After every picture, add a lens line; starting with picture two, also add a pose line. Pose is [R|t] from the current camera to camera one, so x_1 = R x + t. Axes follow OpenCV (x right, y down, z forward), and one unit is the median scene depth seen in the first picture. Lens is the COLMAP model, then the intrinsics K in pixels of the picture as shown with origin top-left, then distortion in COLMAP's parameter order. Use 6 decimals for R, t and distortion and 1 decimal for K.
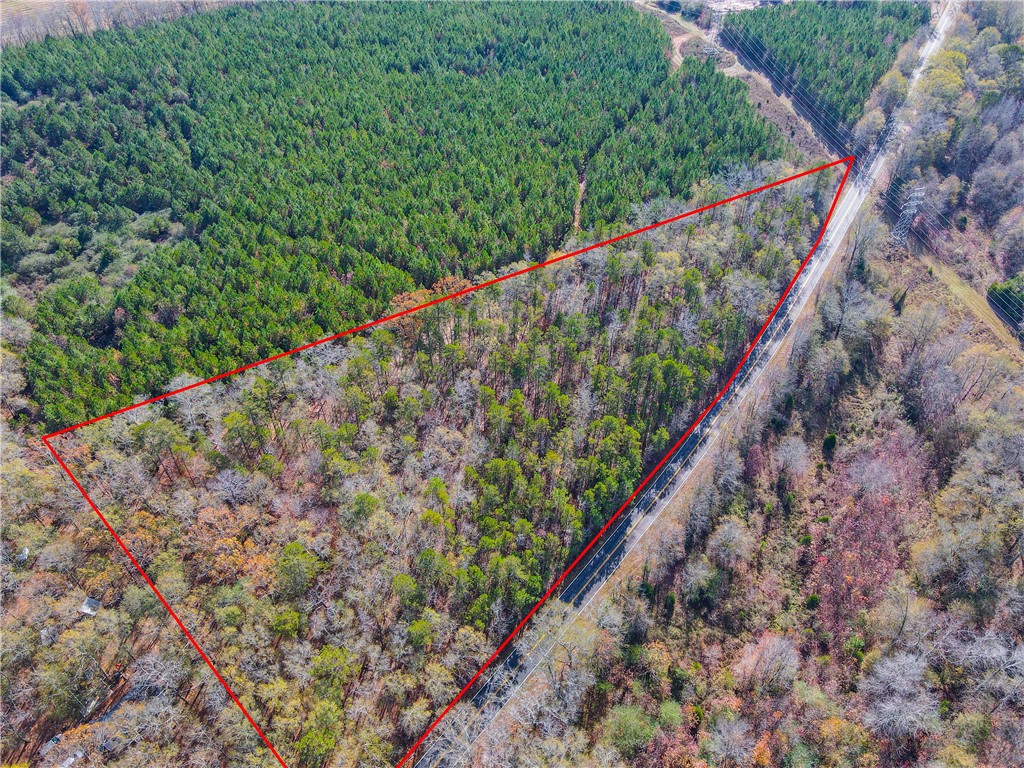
lens RADIAL K [[740.8, 0, 515.1], [0, 740.8, 382.2], [0, 0, 1]] dist [0.017316, -0.000677]
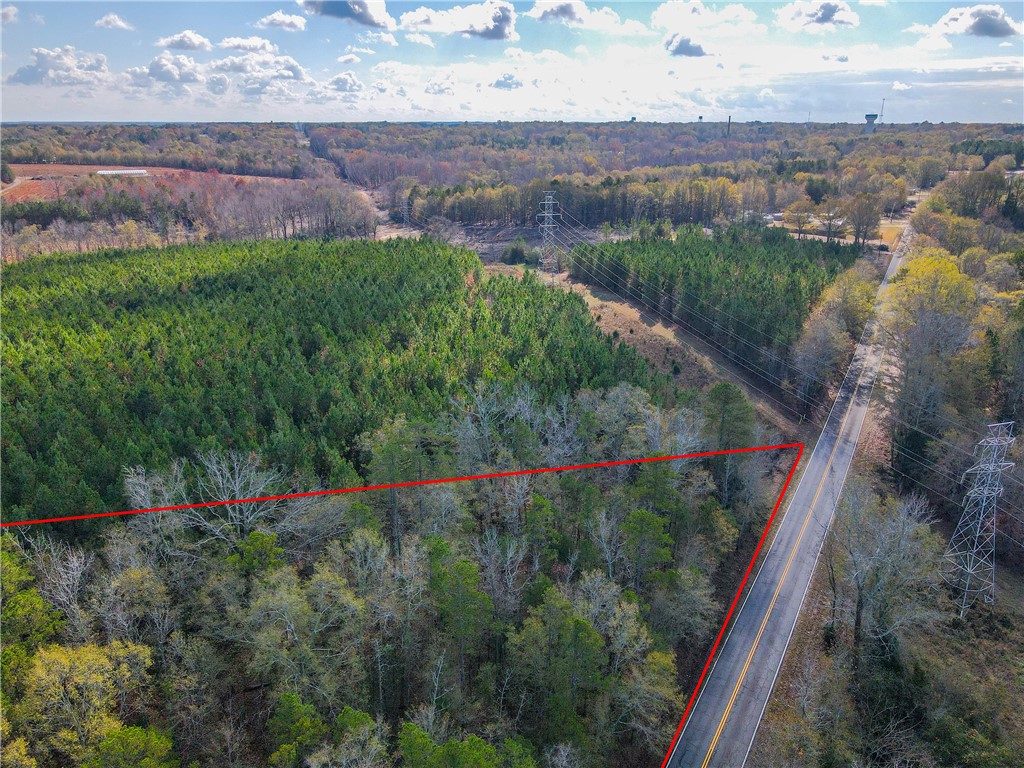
lens RADIAL K [[752.1, 0, 517.8], [0, 752.1, 380.0], [0, 0, 1]] dist [0.004753, 0.006585]
pose [[0.999057, -0.020521, 0.038250, 0.303307], [0.035608, 0.891387, -0.451843, -0.125072], [-0.024823, 0.452779, 0.891277, 0.676602]]
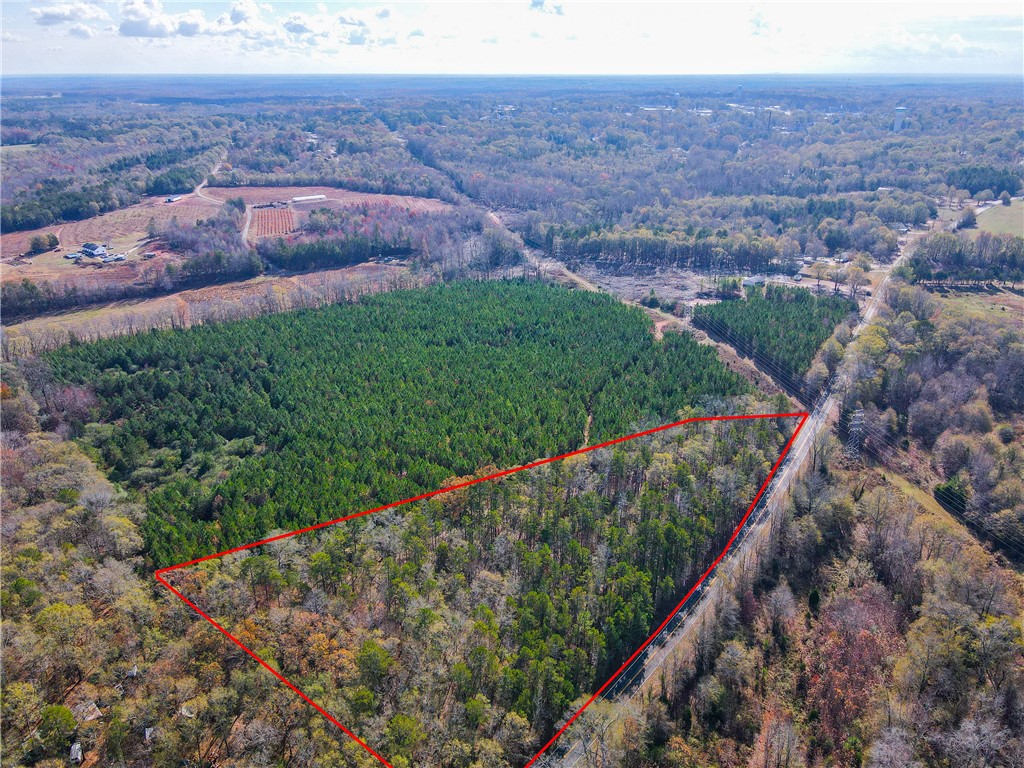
lens RADIAL K [[752.1, 0, 517.8], [0, 752.1, 380.0], [0, 0, 1]] dist [0.004753, 0.006585]
pose [[0.999928, -0.011879, 0.001743, -0.031801], [0.011583, 0.916196, -0.400562, 0.193329], [0.003161, 0.400553, 0.916268, -0.180839]]
